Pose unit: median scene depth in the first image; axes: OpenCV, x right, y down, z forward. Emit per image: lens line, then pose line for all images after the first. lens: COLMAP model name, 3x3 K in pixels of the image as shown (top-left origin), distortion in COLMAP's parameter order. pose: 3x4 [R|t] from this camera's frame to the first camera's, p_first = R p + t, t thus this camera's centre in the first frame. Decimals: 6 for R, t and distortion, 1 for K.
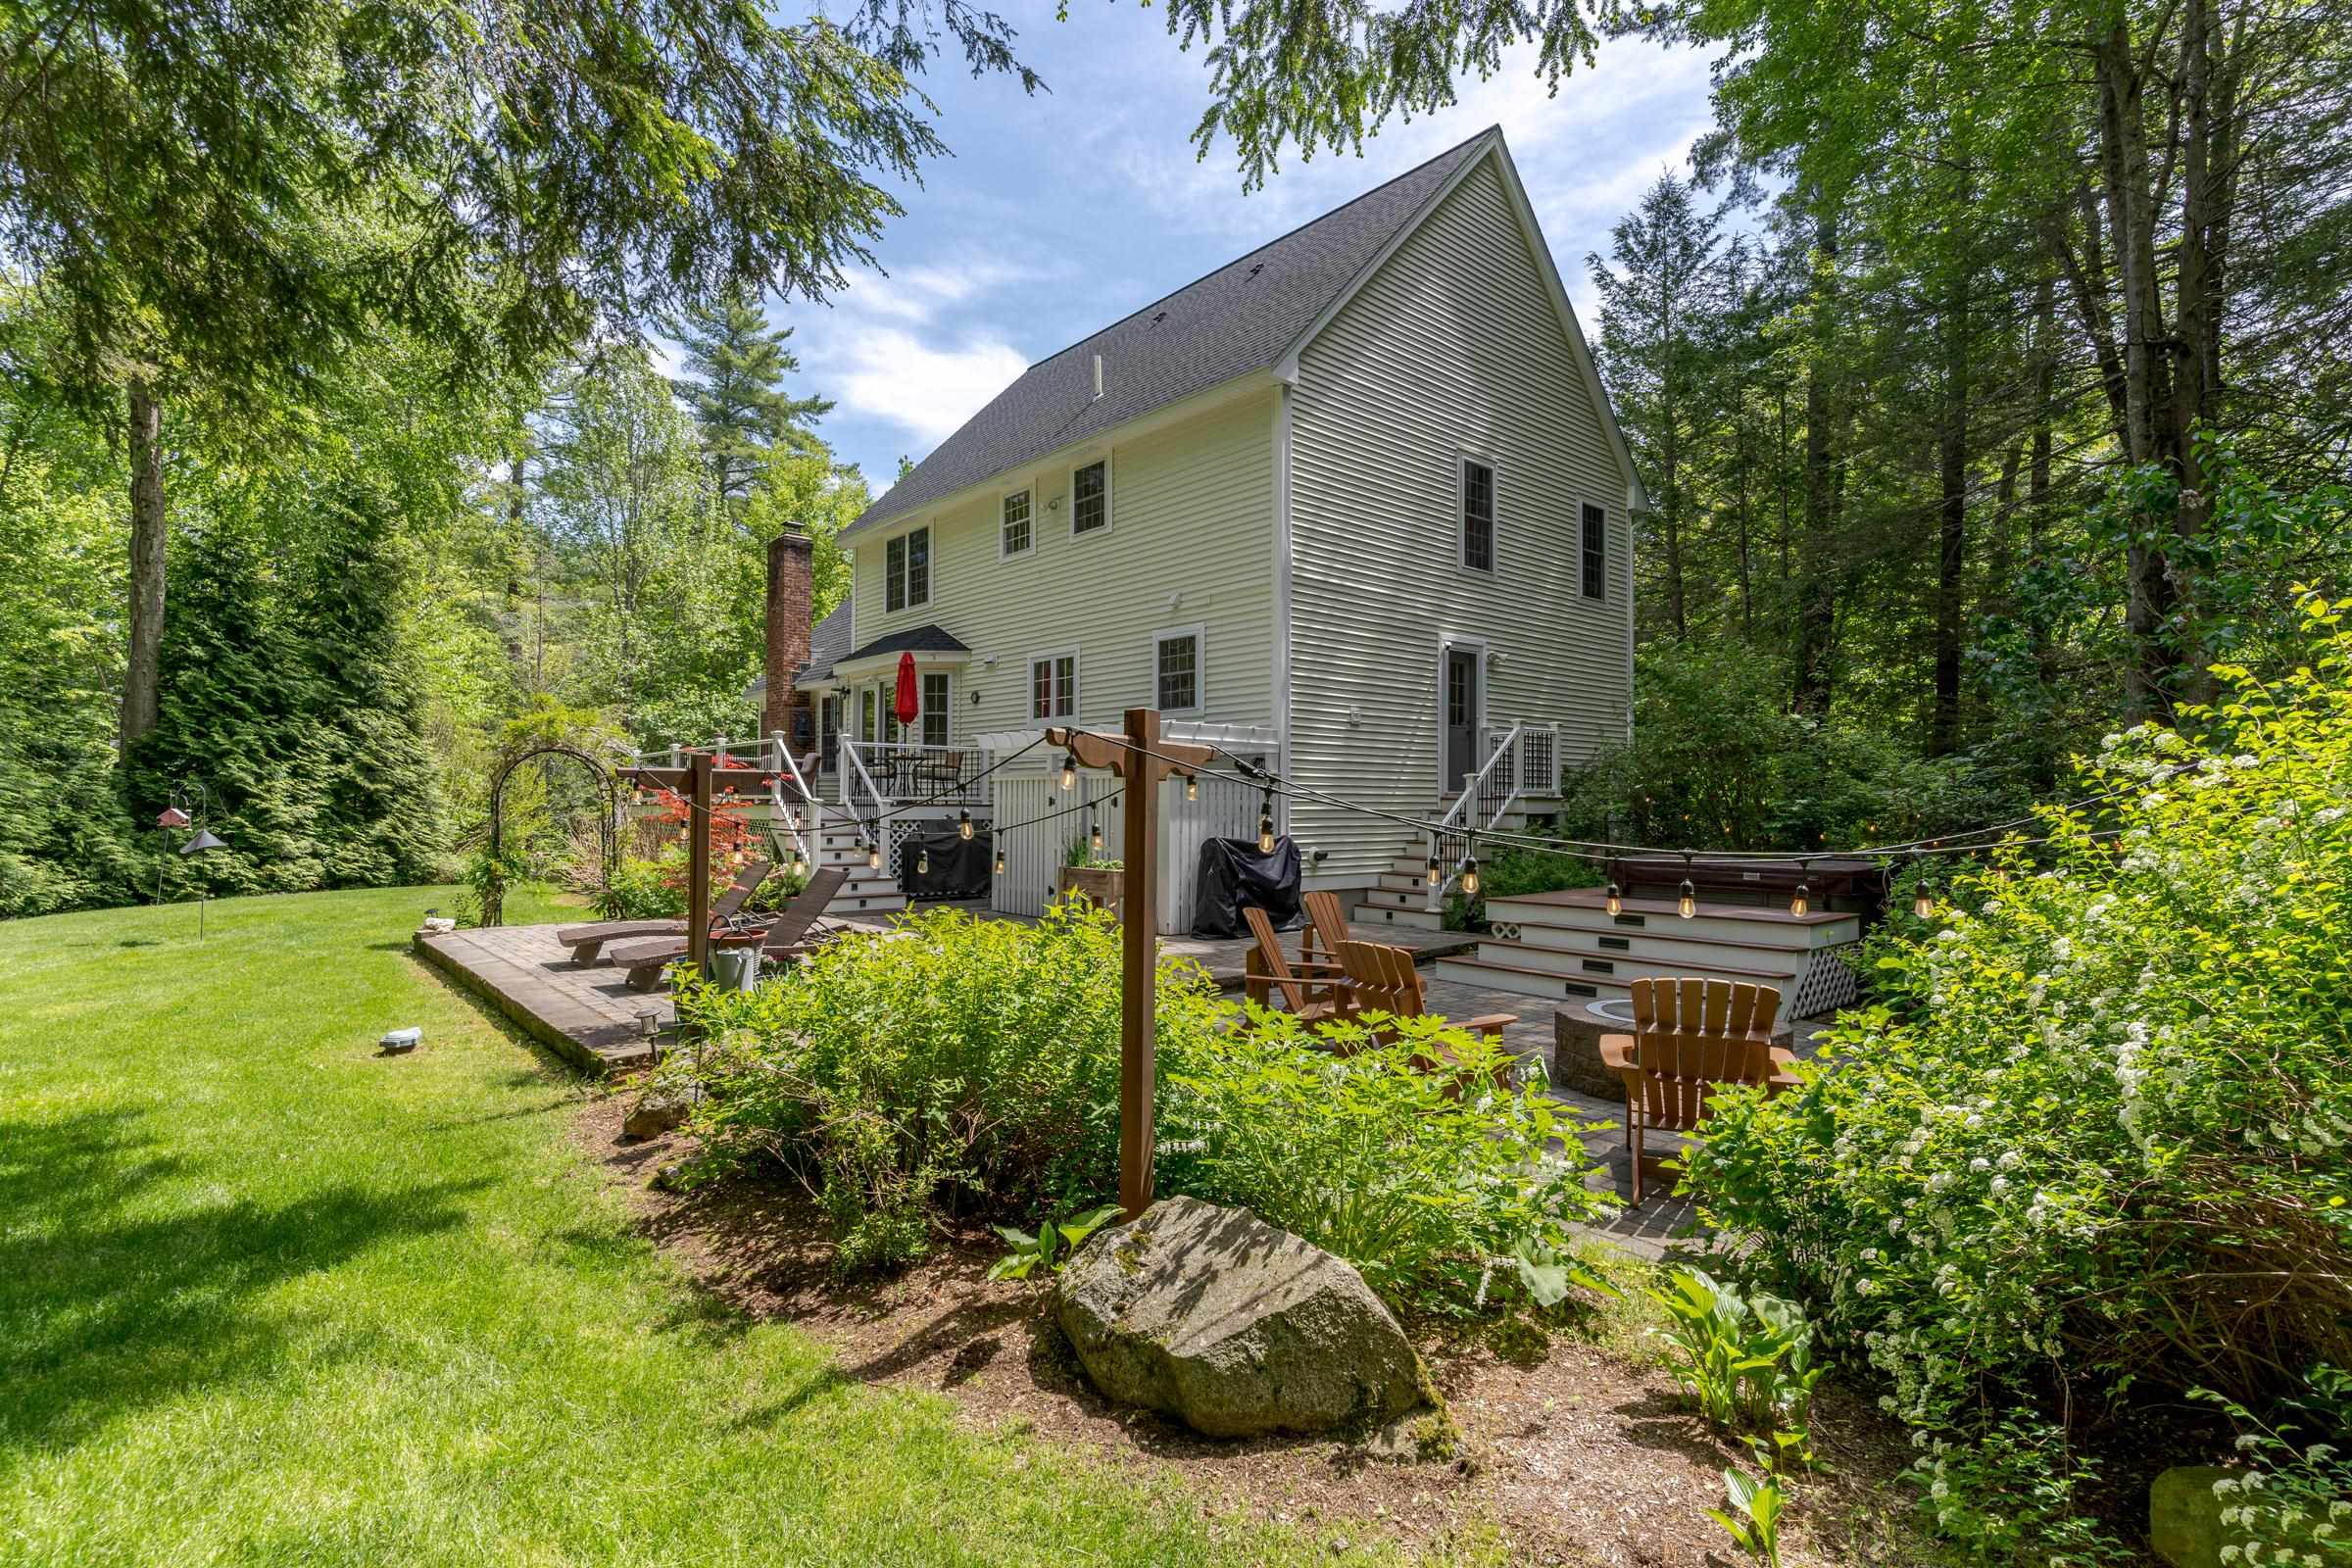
lens RADIAL K [[1120.1, 0, 1176.0], [0, 1120.1, 784.0], [0, 0, 1]] dist [-0.001928, -0.000285]
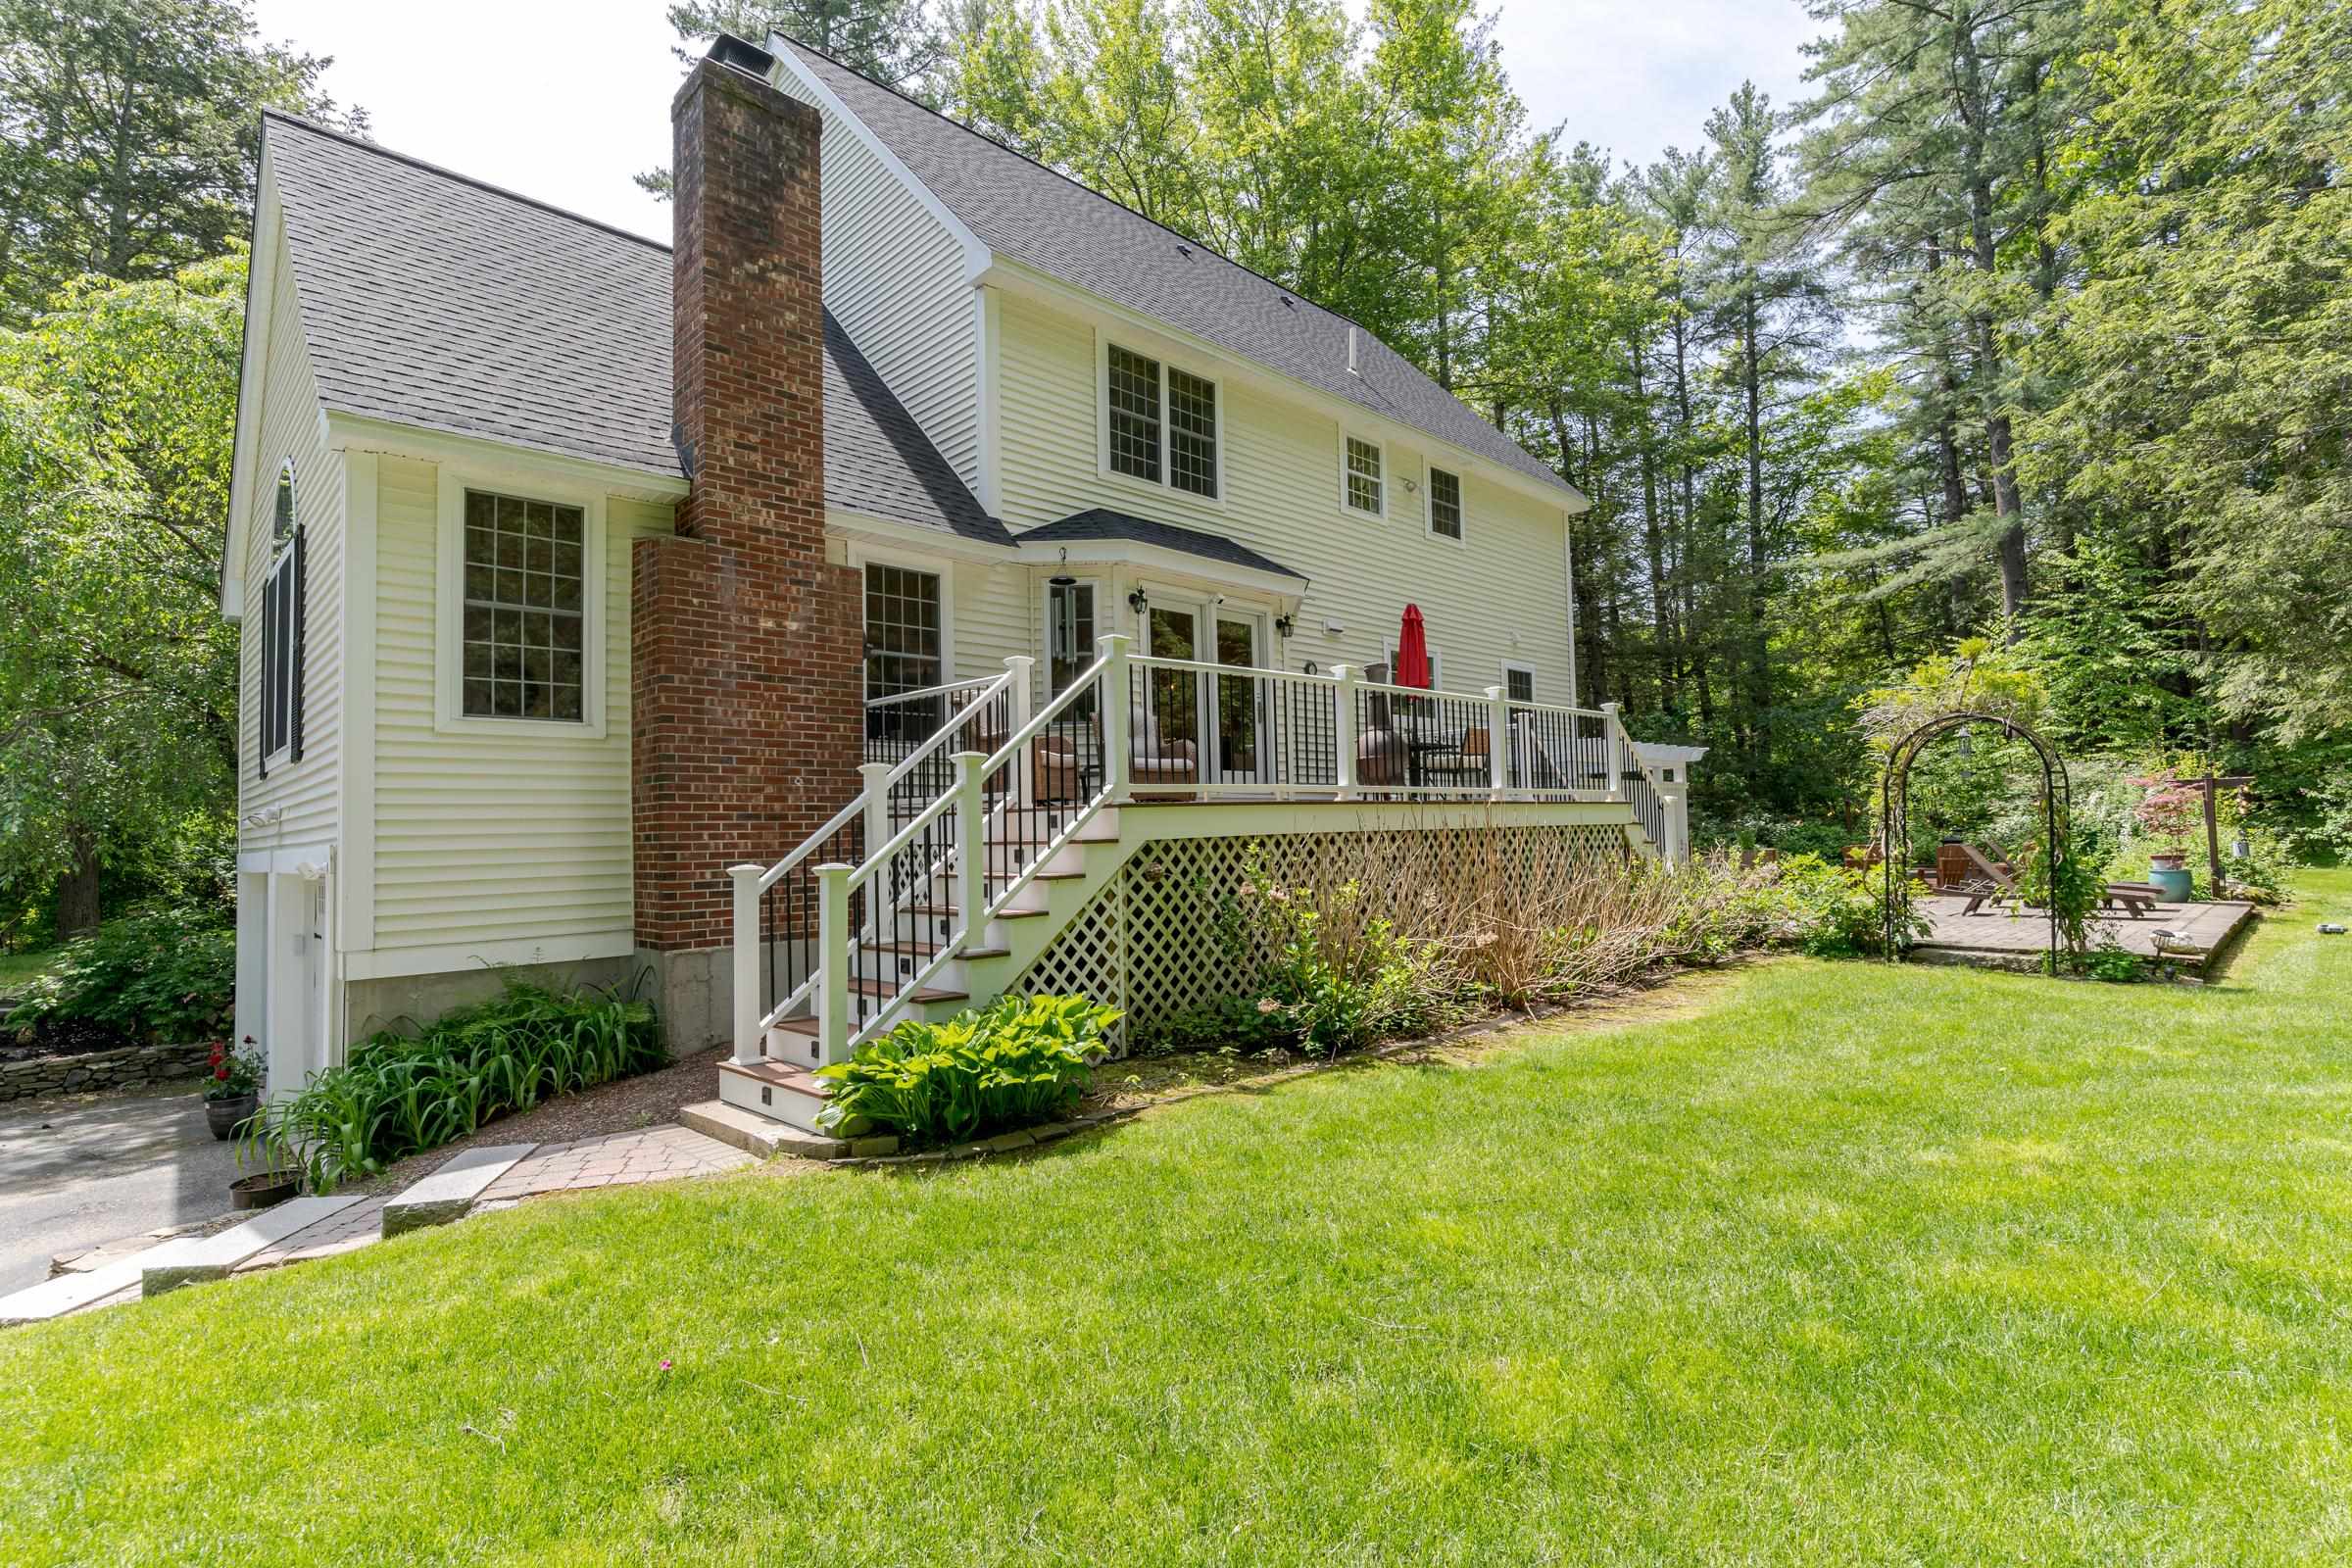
lens RADIAL K [[1120.1, 0, 1176.0], [0, 1120.1, 784.0], [0, 0, 1]] dist [-0.001928, -0.000285]
pose [[-0.050435, 0.037219, 0.998034, -1.032492], [-0.003207, 0.999294, -0.037428, 0.031095], [-0.998722, -0.005088, -0.050280, 1.267326]]
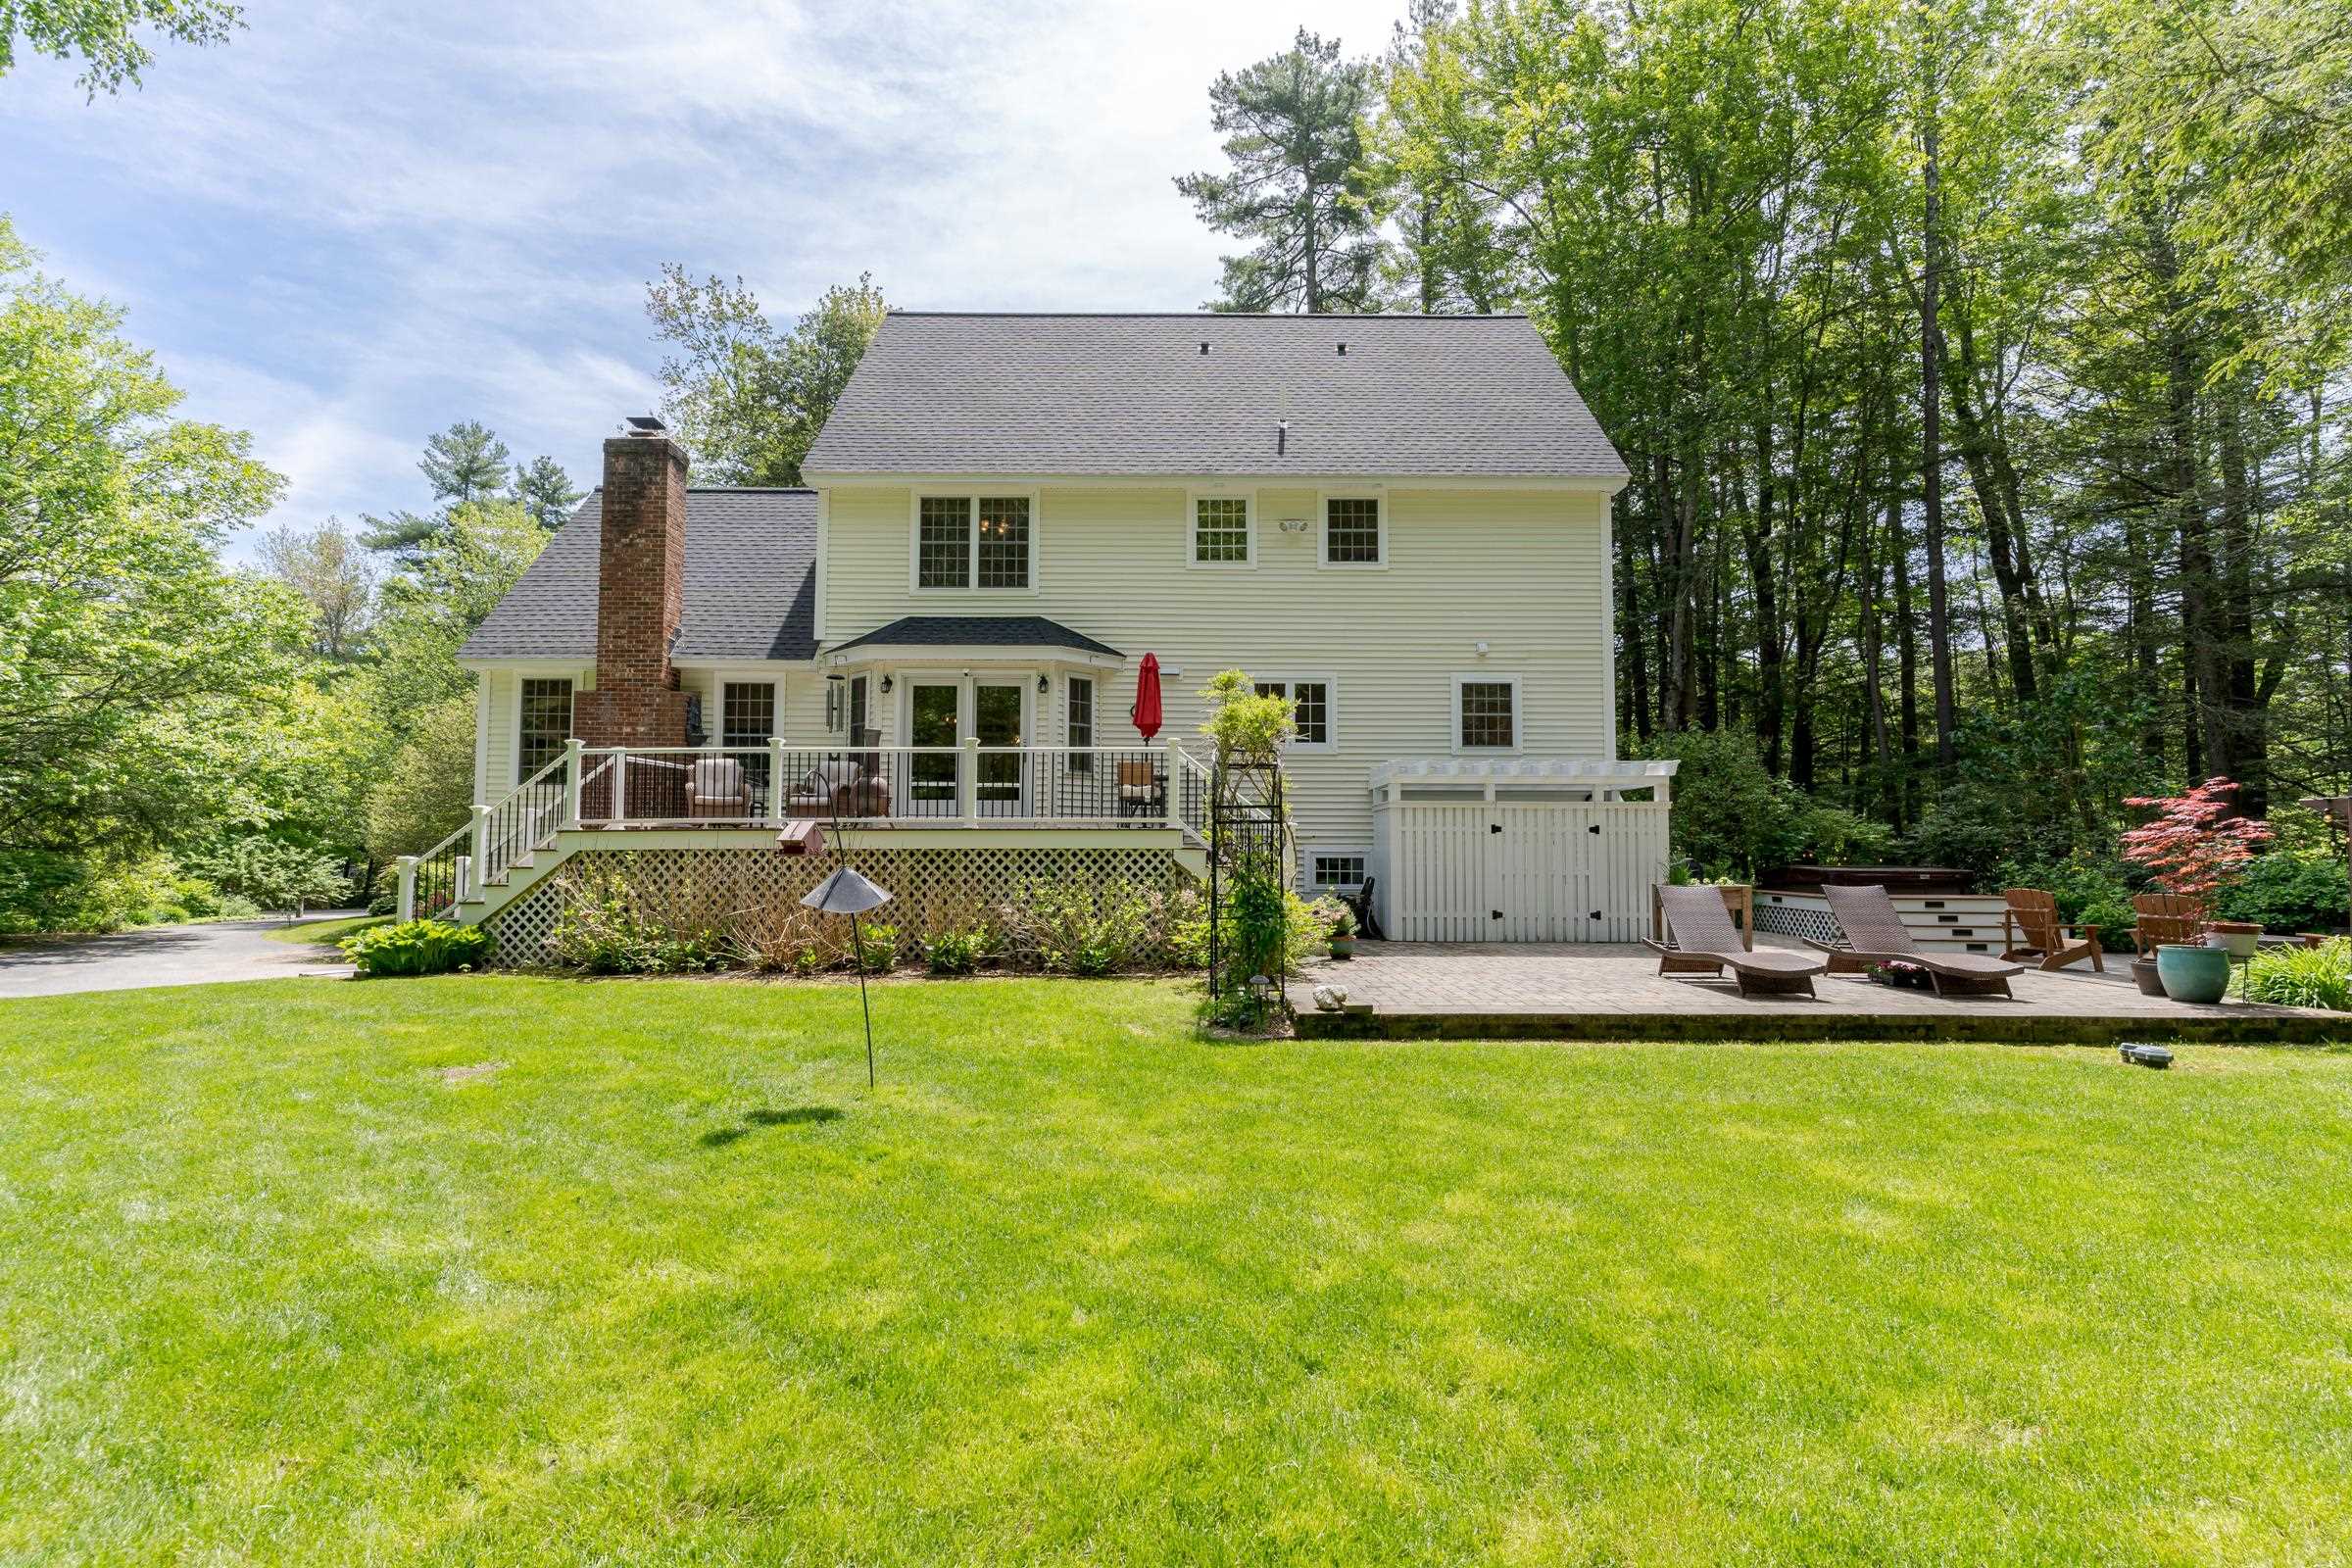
lens RADIAL K [[1120.1, 0, 1176.0], [0, 1120.1, 784.0], [0, 0, 1]] dist [-0.001928, -0.000285]
pose [[0.664206, 0.034190, 0.746767, -0.917345], [-0.016235, 0.999378, -0.031316, 0.008335], [-0.747373, 0.008677, 0.664348, 0.441400]]
